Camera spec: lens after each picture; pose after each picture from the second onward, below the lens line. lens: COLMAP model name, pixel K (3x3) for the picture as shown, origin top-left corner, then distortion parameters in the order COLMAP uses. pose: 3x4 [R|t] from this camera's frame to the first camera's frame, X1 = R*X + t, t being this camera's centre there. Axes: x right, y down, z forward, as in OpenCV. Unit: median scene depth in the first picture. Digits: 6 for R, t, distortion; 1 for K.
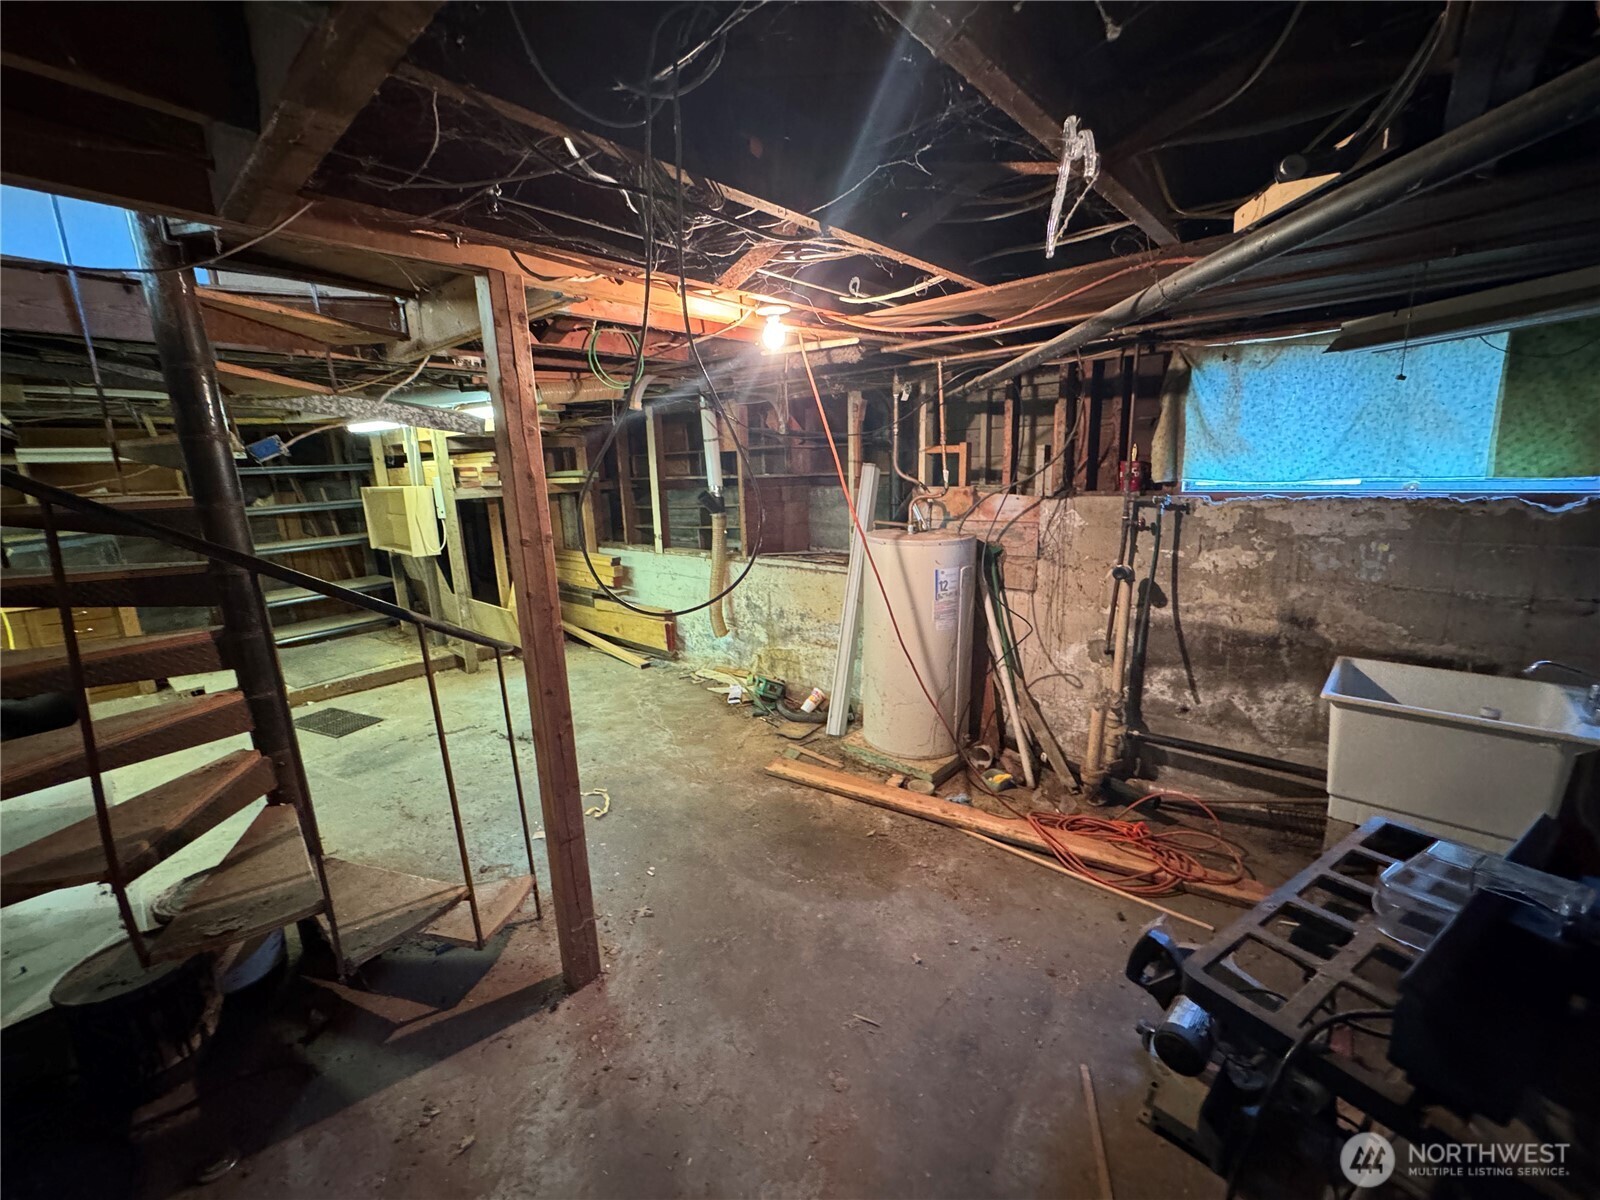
lens RADIAL K [[634.9, 0, 805.2], [0, 634.9, 599.6], [0, 0, 1]] dist [-0.006743, -0.000031]
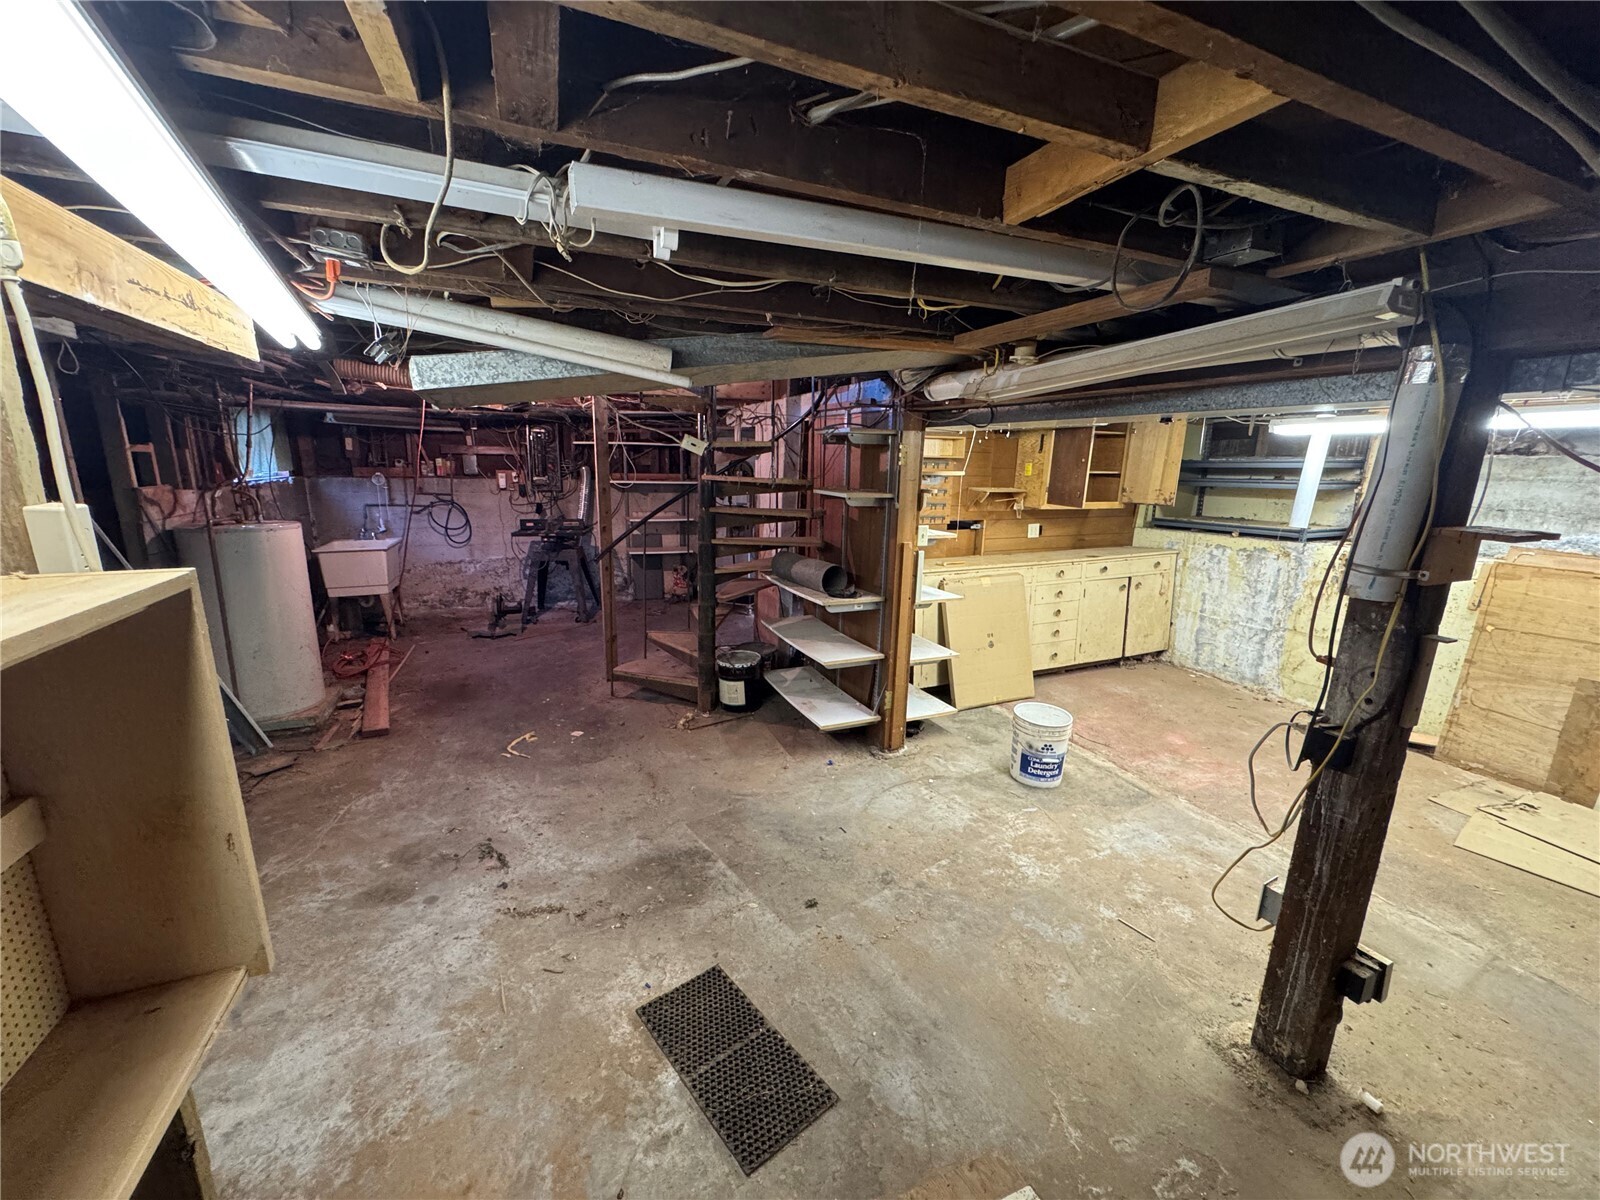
lens RADIAL K [[634.9, 0, 801.1], [0, 634.9, 605.4], [0, 0, 1]] dist [-0.006743, -0.000031]
pose [[-0.900934, -0.084659, 0.425619, -0.888079], [0.095311, 0.918236, 0.384394, -0.227661], [-0.423361, 0.386880, -0.819201, 1.140754]]
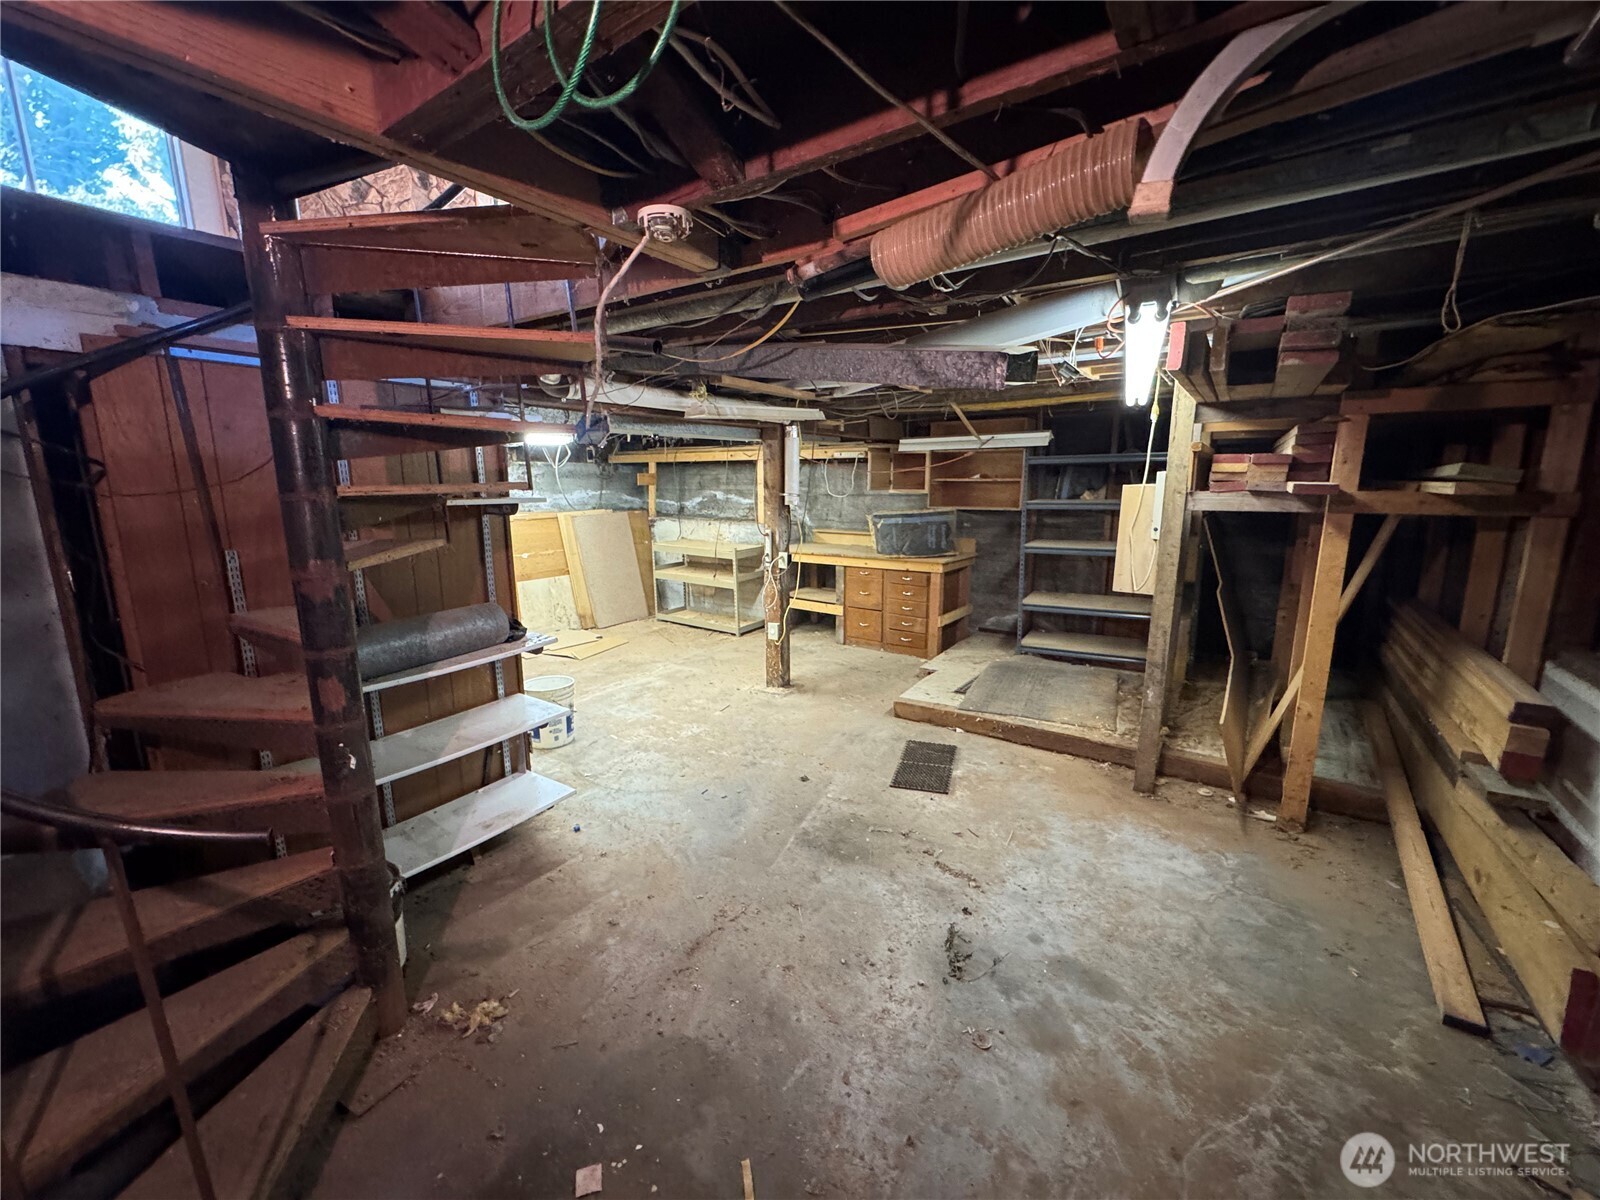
lens RADIAL K [[634.9, 0, 796.4], [0, 634.9, 601.9], [0, 0, 1]] dist [-0.006743, -0.000031]
pose [[0.108100, 0.221918, -0.969055, -0.006645], [-0.200798, 0.959550, 0.197342, -0.132857], [0.973650, 0.173252, 0.148288, 0.635504]]
